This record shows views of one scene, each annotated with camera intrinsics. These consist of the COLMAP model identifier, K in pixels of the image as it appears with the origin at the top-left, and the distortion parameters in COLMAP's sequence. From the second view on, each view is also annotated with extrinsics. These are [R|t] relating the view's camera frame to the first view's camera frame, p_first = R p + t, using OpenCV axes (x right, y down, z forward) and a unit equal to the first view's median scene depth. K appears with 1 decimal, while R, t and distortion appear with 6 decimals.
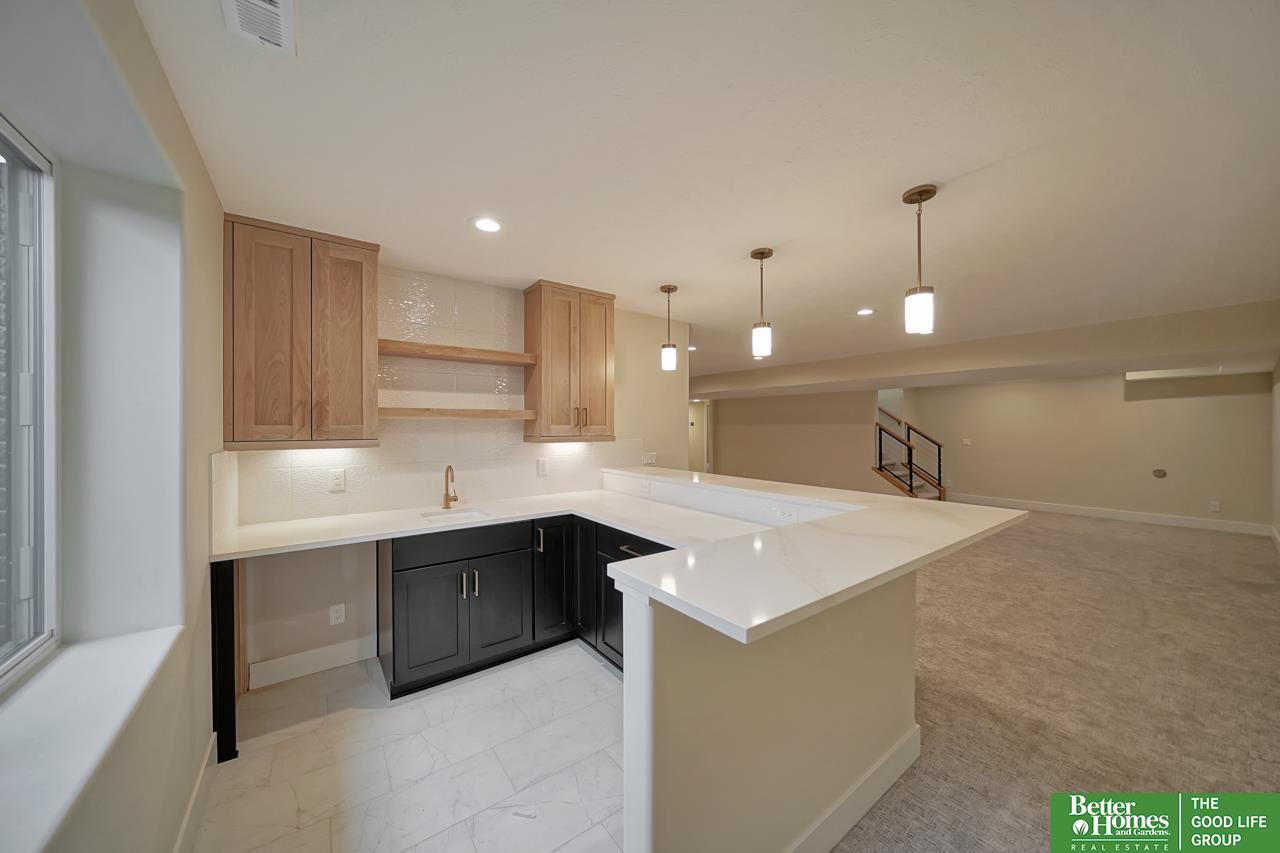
lens RADIAL K [[445.2, 0, 640.0], [0, 445.2, 426.5], [0, 0, 1]] dist [-0.001400, -0.000115]
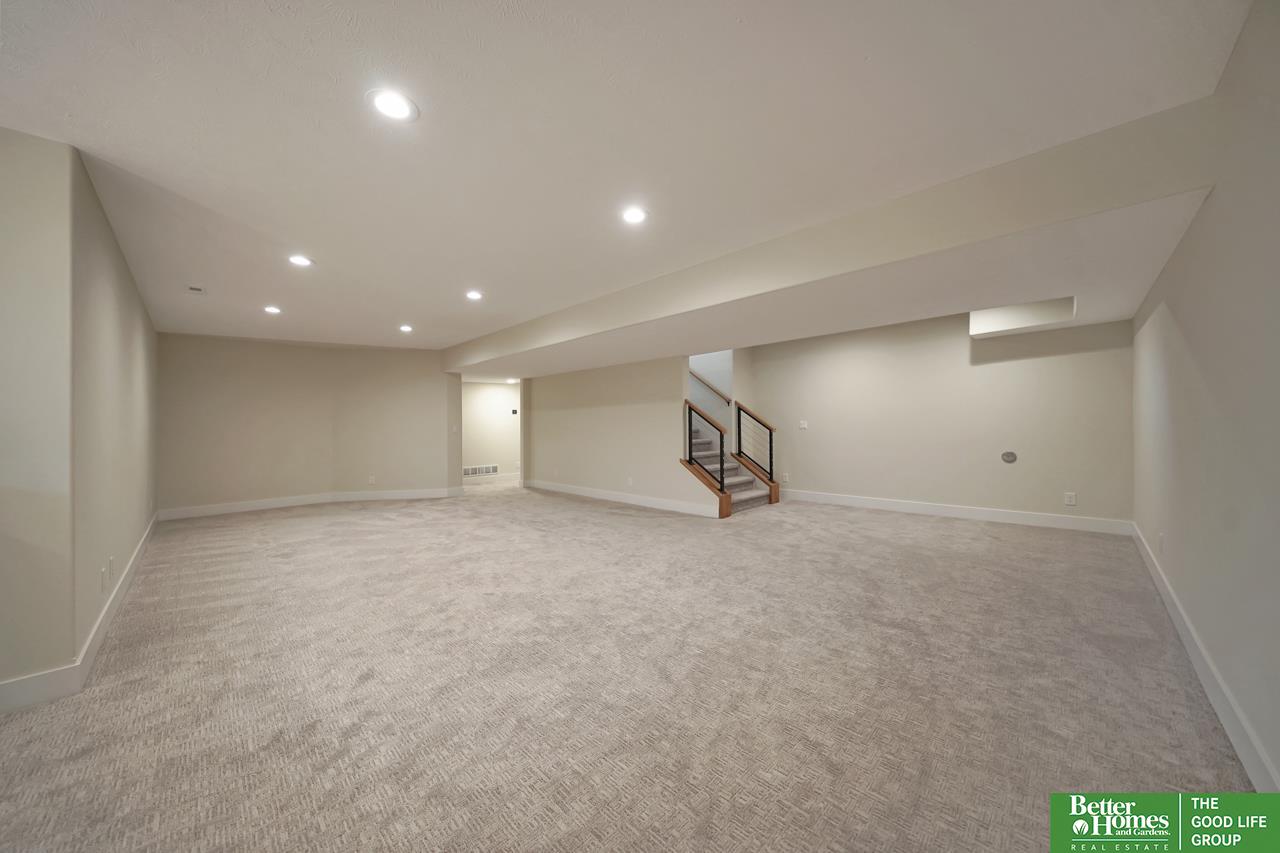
lens RADIAL K [[446.4, 0, 640.6], [0, 446.4, 433.1], [0, 0, 1]] dist [-0.001934, -0.000132]
pose [[0.989790, -0.017791, 0.141417, 0.948688], [0.015496, 0.999730, 0.017316, 0.089830], [-0.141687, -0.014948, 0.989799, 0.720830]]
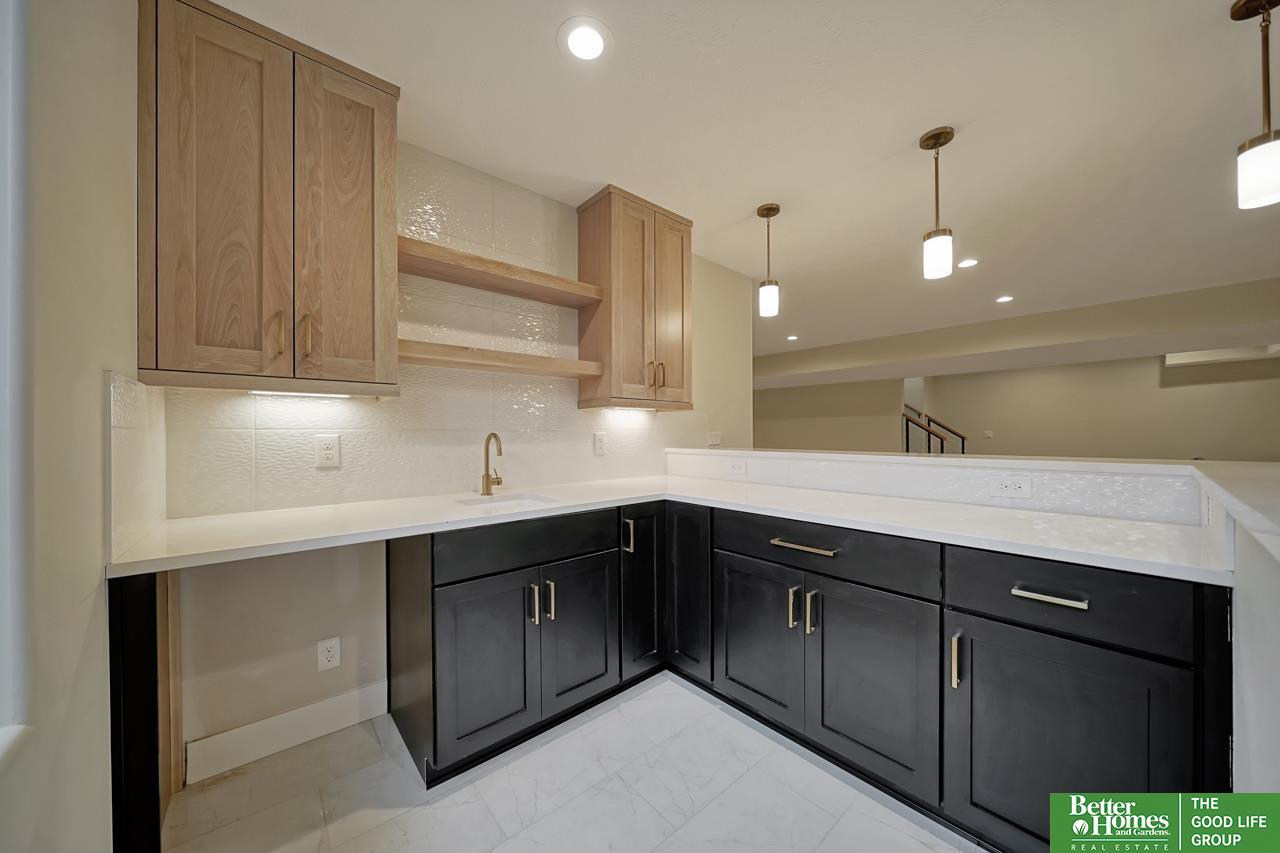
lens RADIAL K [[446.4, 0, 640.6], [0, 446.4, 433.1], [0, 0, 1]] dist [-0.001934, -0.000132]
pose [[0.996976, -0.003454, 0.077633, -0.254925], [0.003645, 0.999991, -0.002326, 0.091987], [-0.077624, 0.002602, 0.996979, 0.287137]]
